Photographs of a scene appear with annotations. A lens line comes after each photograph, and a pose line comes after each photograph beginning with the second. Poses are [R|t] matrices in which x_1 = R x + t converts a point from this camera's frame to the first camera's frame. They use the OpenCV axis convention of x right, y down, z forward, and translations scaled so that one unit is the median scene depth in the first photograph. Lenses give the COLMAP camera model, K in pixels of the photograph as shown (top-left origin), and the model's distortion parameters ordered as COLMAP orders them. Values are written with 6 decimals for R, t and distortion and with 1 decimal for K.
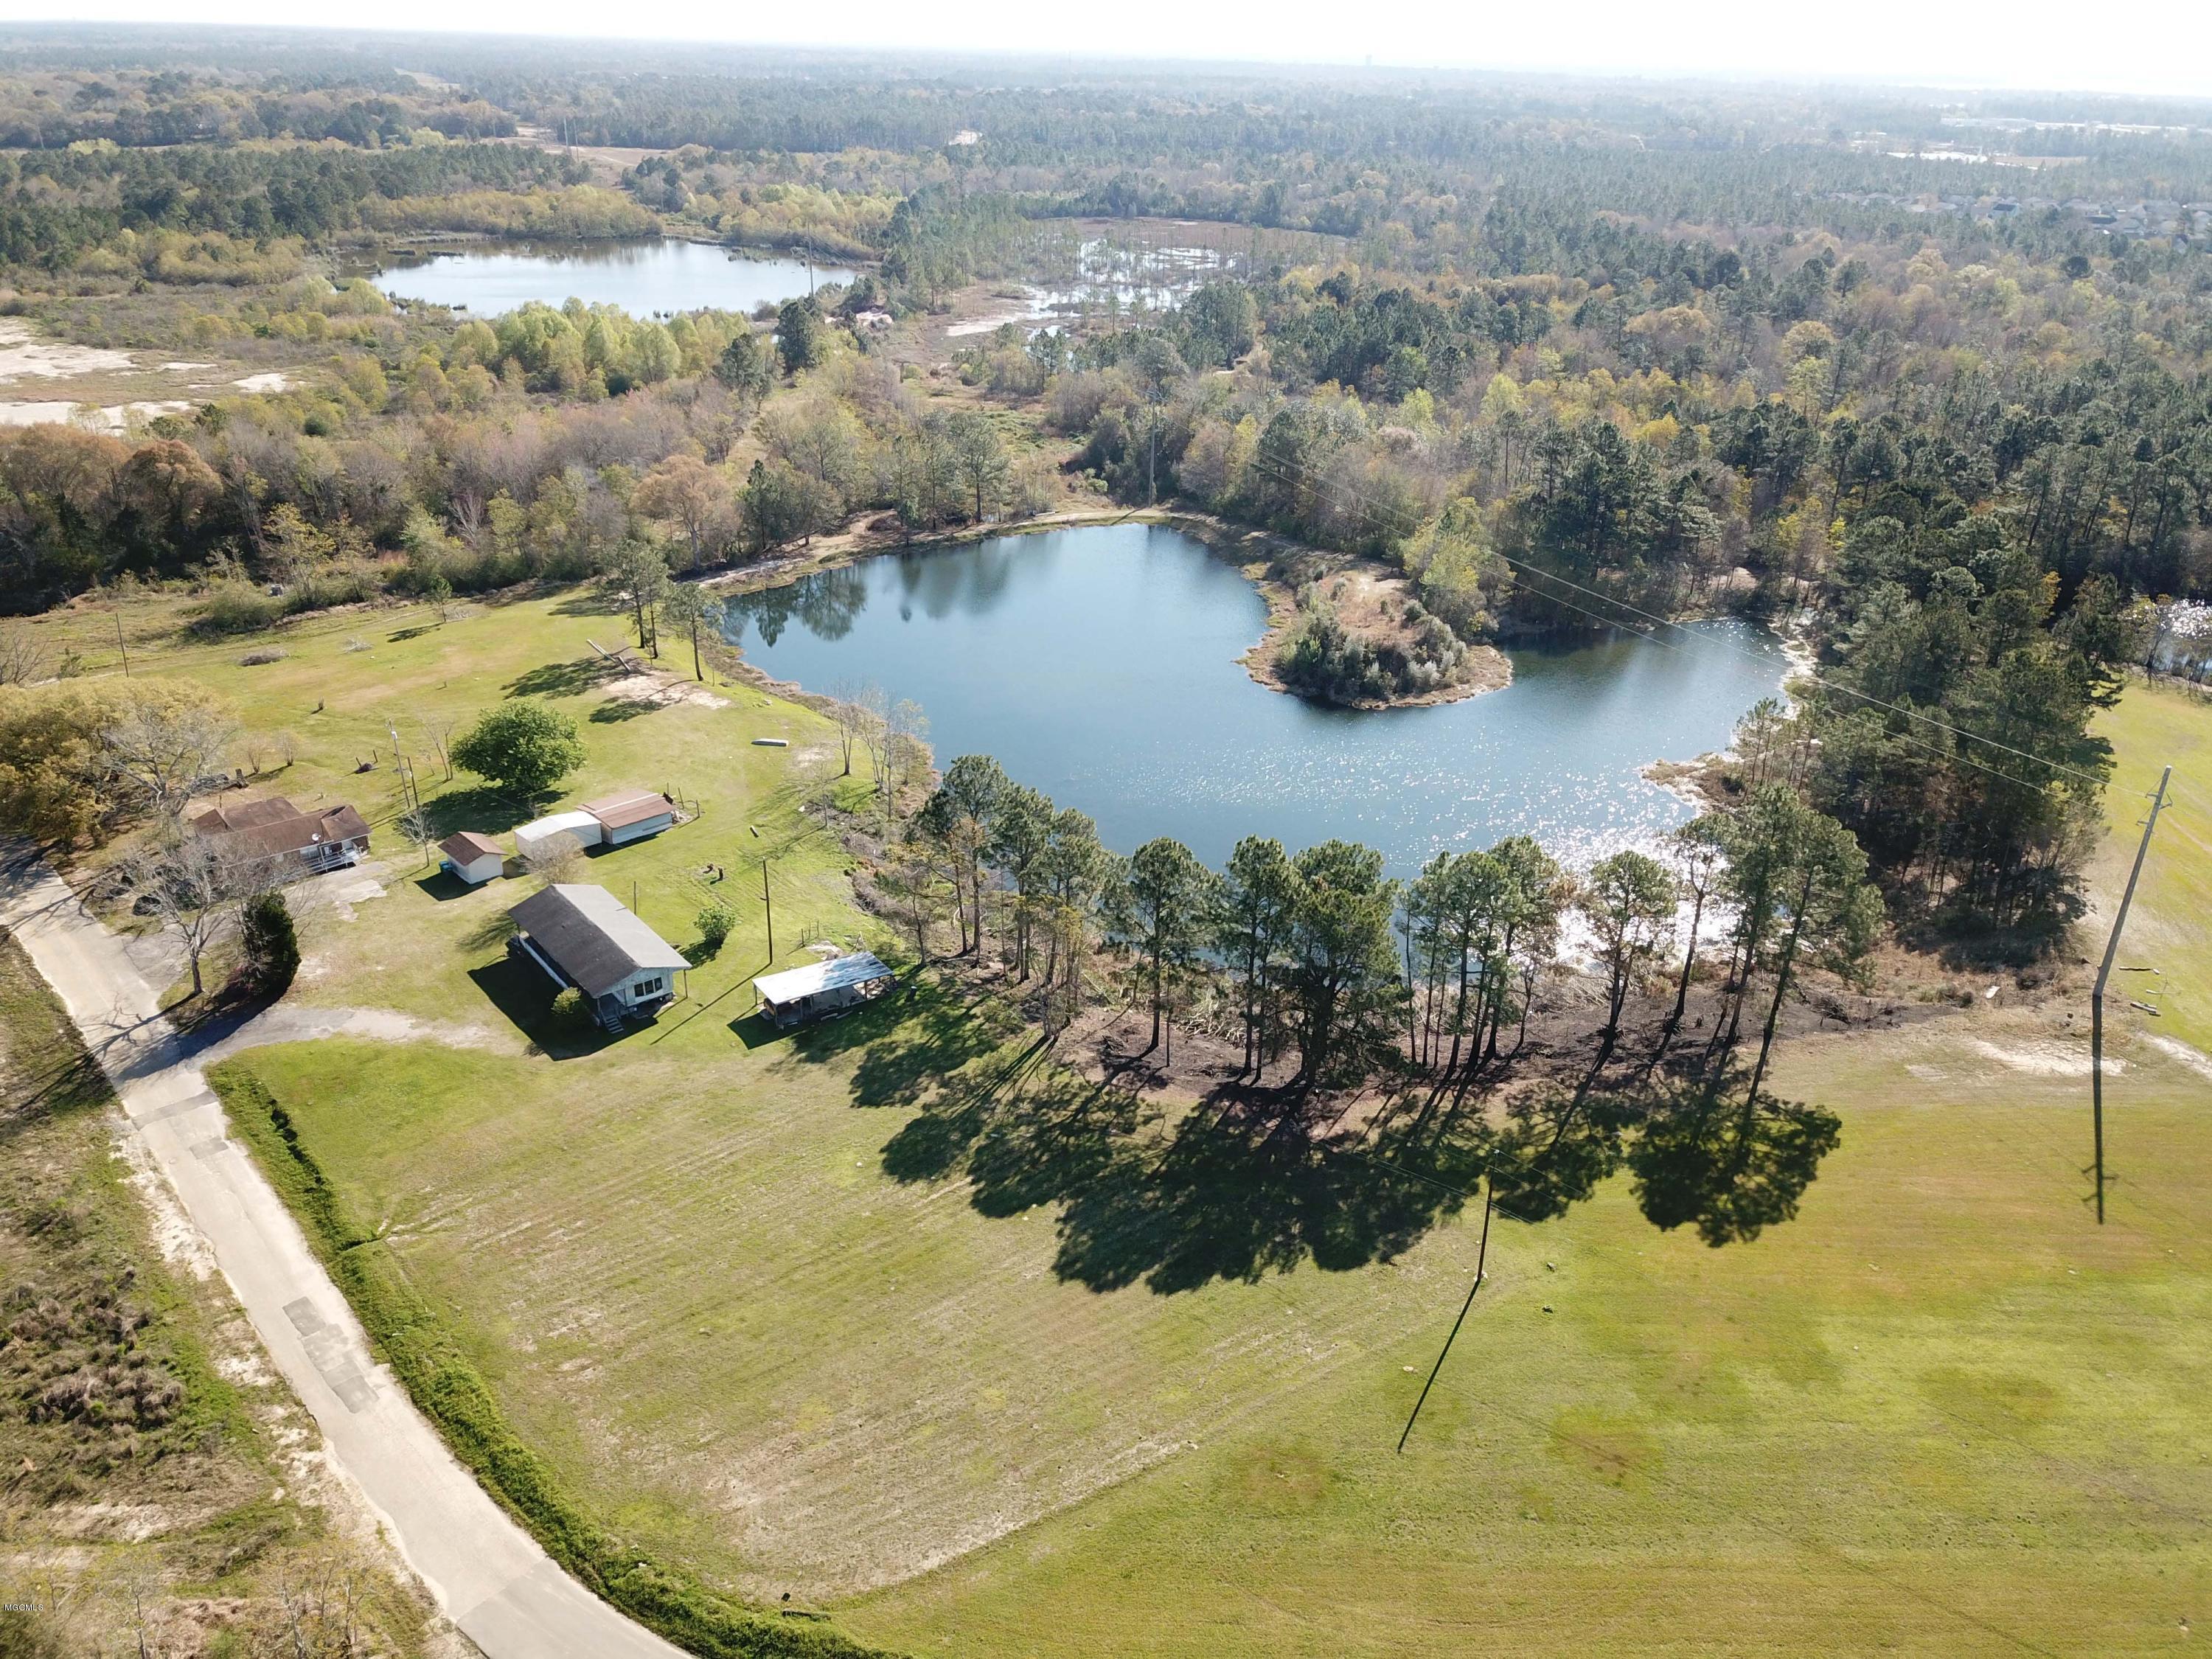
lens RADIAL K [[1690.4, 0, 1116.3], [0, 1690.4, 826.5], [0, 0, 1]] dist [0.014350, -0.010664]
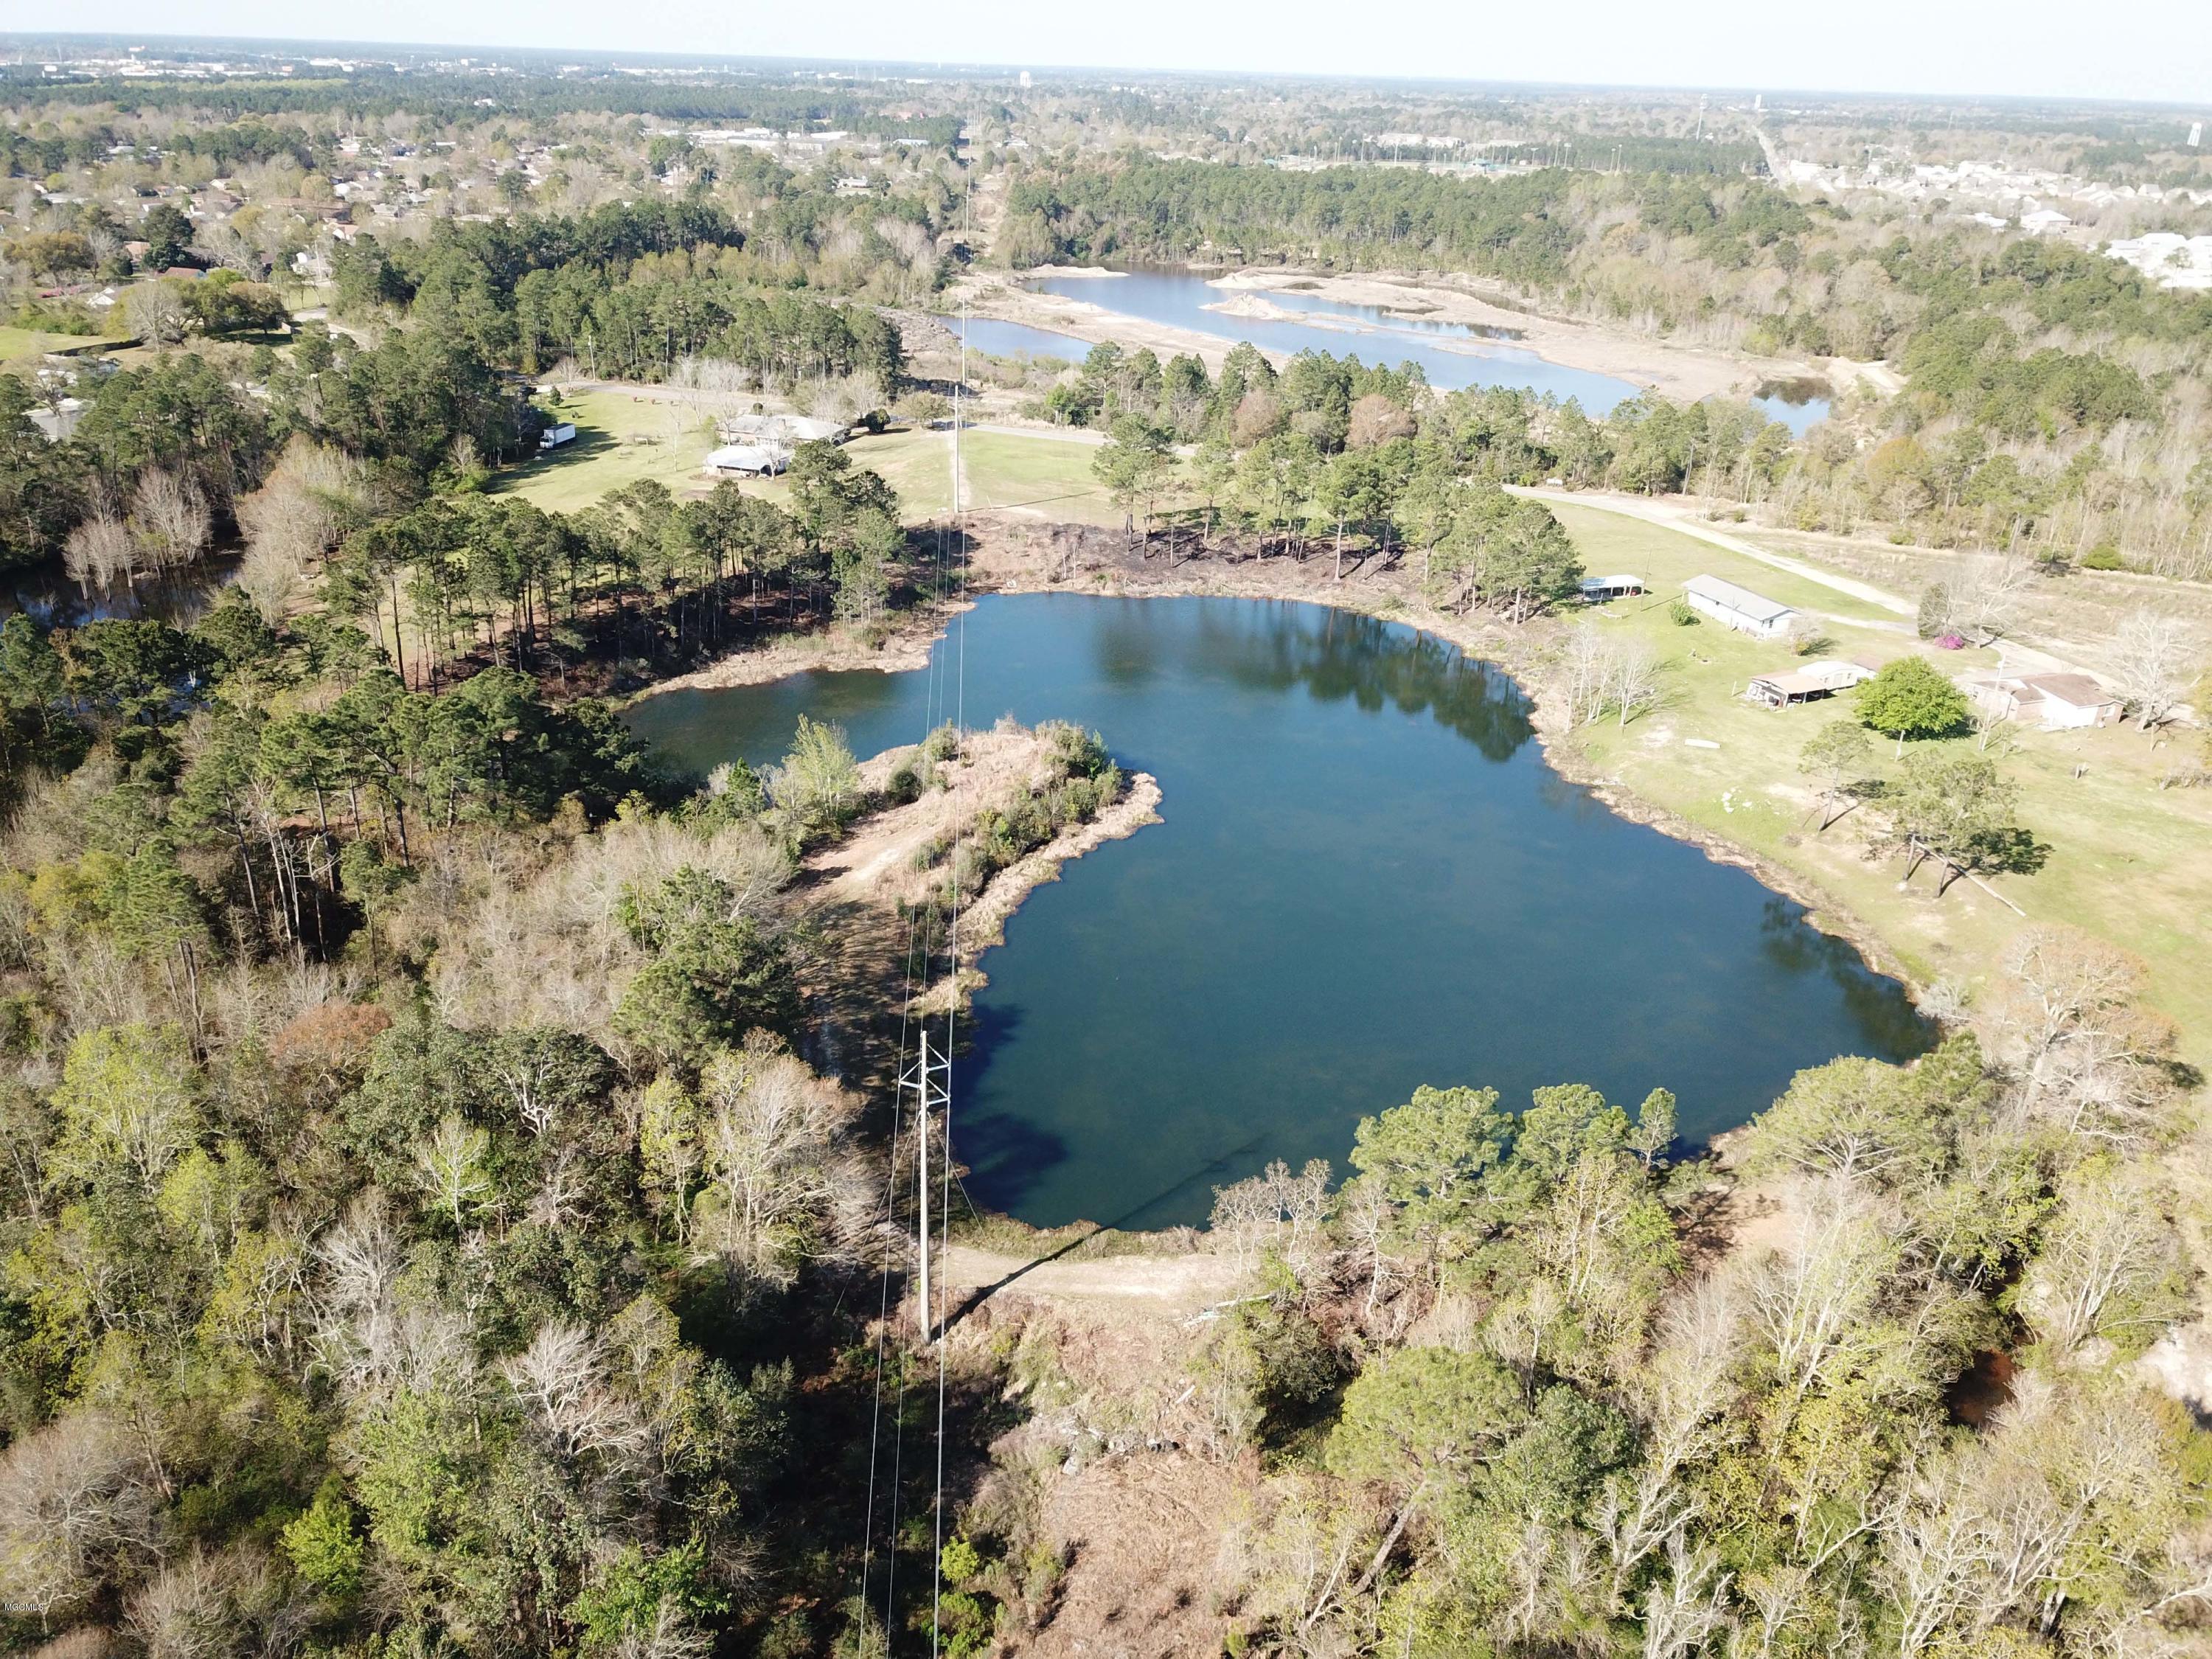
lens RADIAL K [[1690.4, 0, 1102.4], [0, 1690.4, 826.0], [0, 0, 1]] dist [0.014350, -0.010664]
pose [[-0.946312, -0.179036, 0.269146, -0.206354], [0.085909, 0.663379, 0.743335, -1.183869], [-0.311629, 0.726549, -0.612383, 2.559201]]
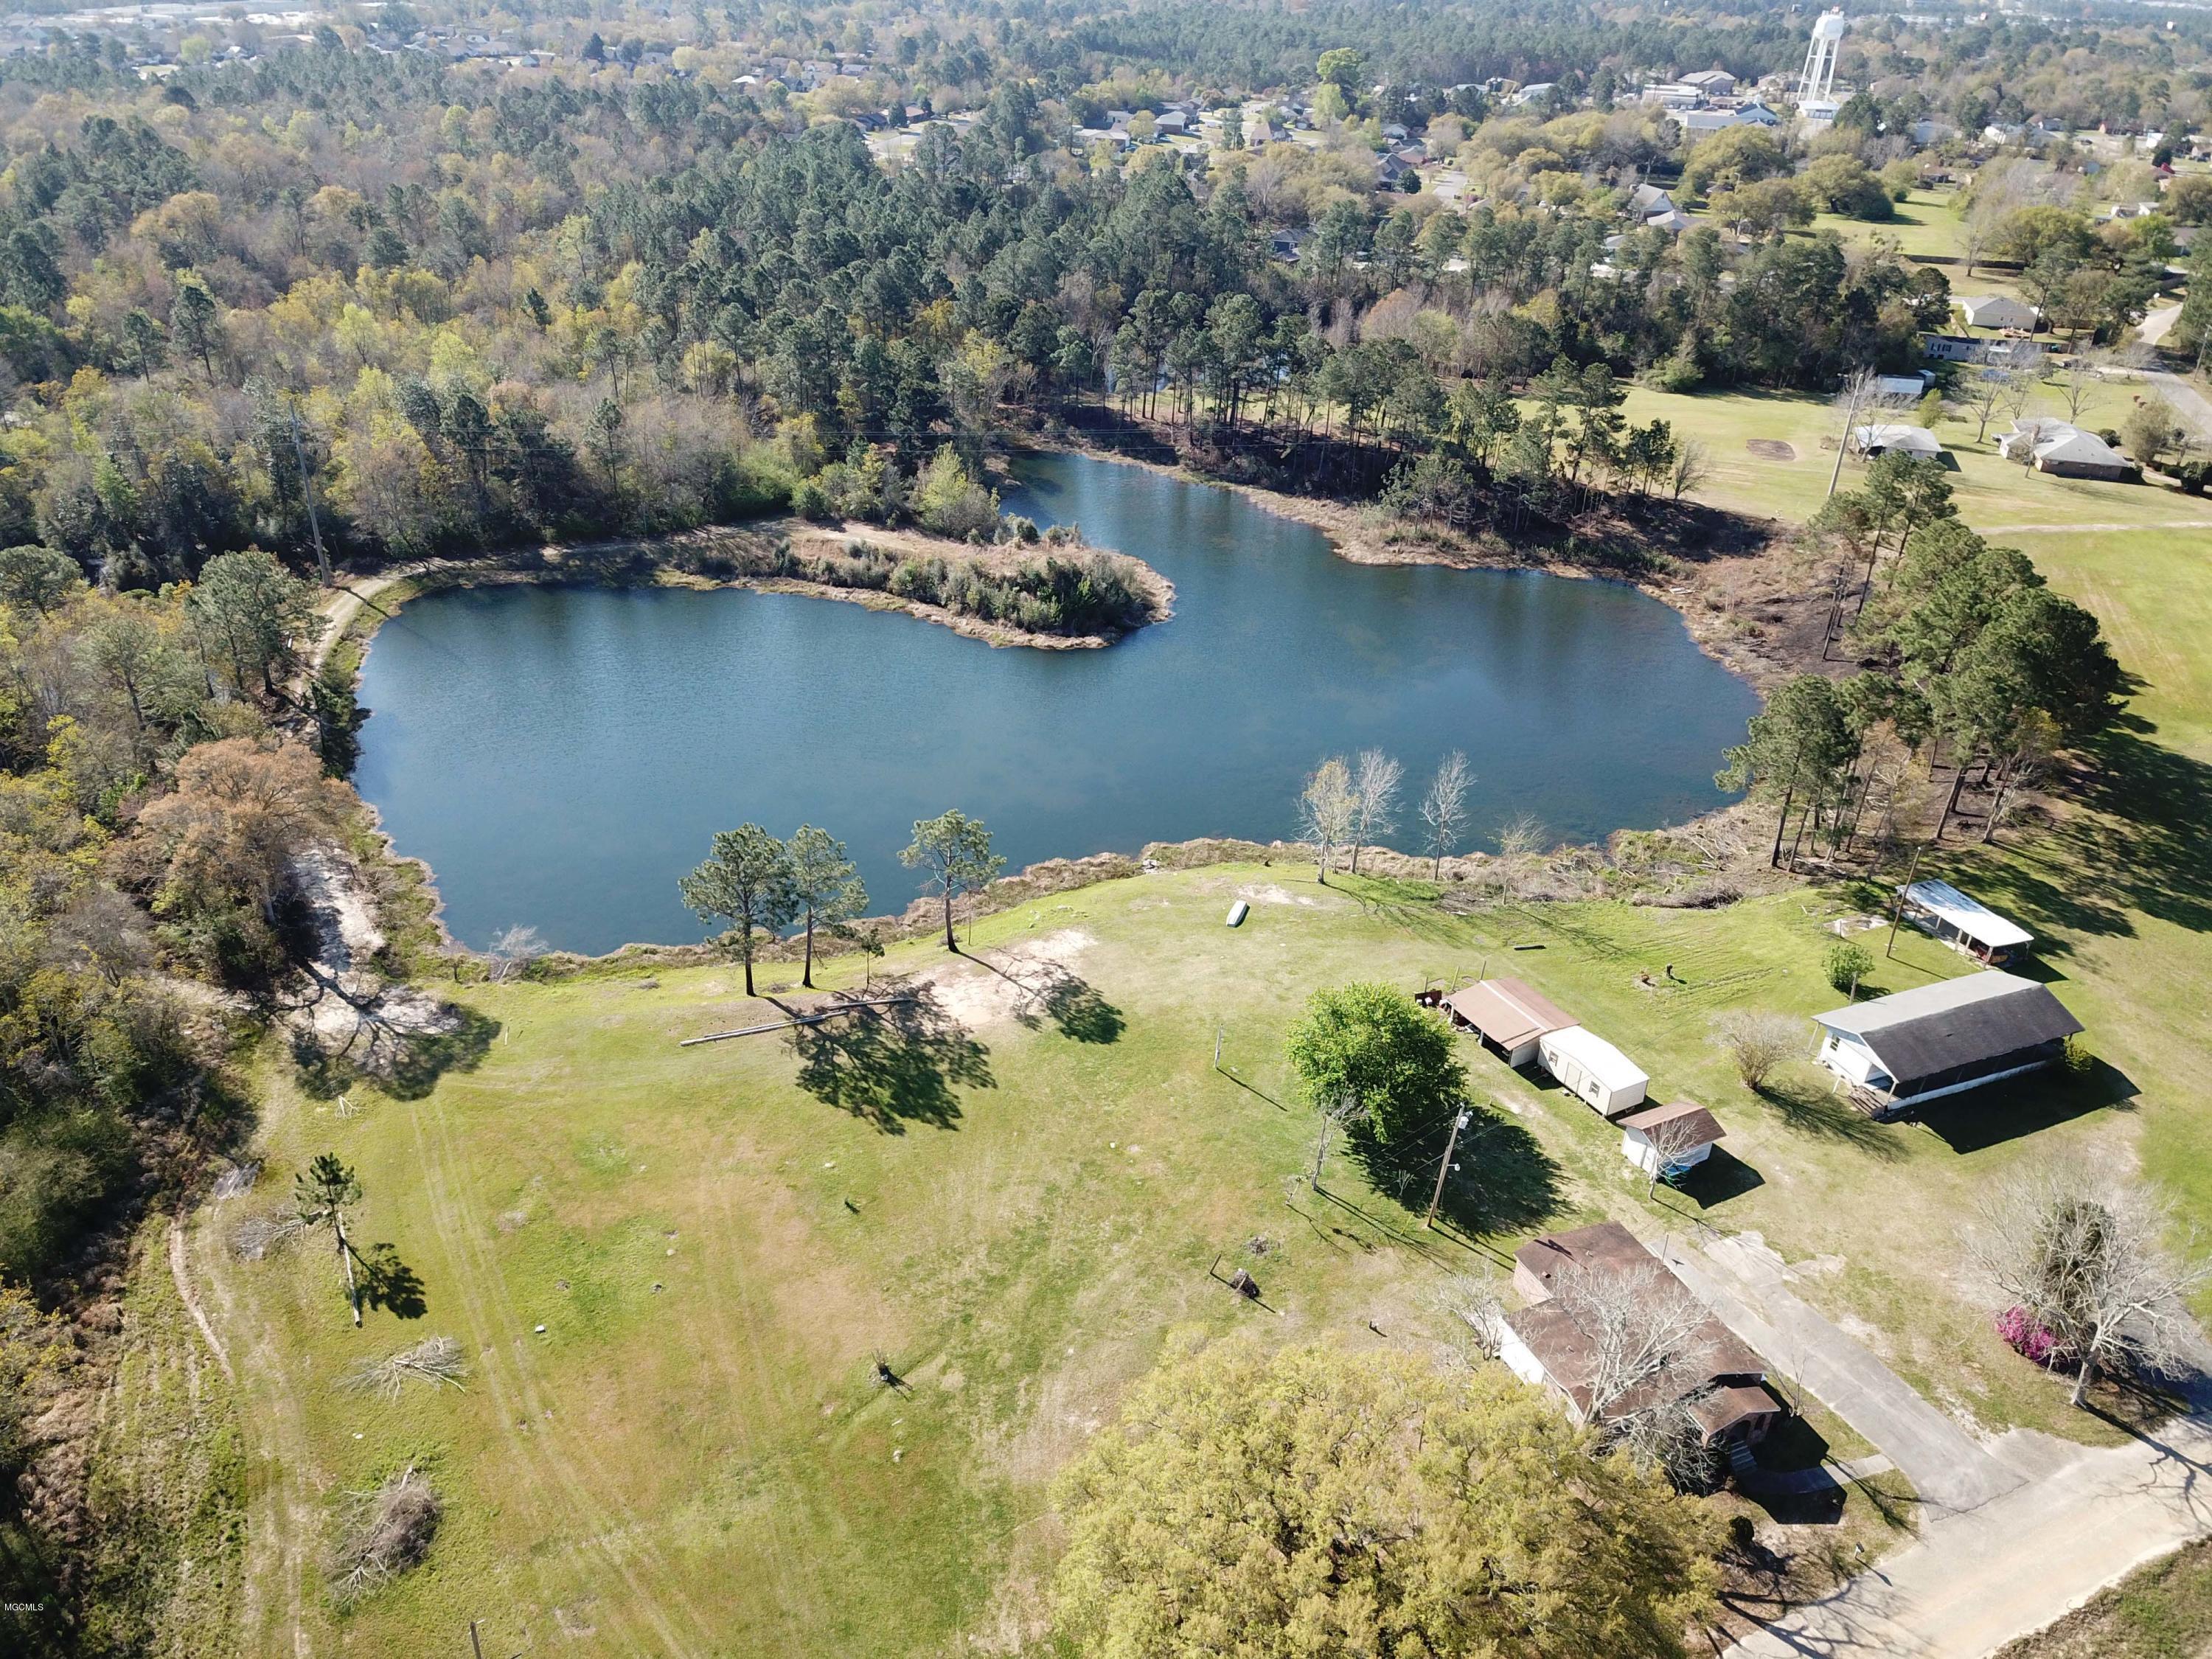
lens RADIAL K [[1690.4, 0, 1104.6], [0, 1690.4, 825.8], [0, 0, 1]] dist [0.014350, -0.010664]
pose [[0.268797, -0.468604, 0.841521, -1.166330], [0.378317, 0.854827, 0.355172, -0.518981], [-0.885790, 0.222892, 0.407056, 1.057364]]
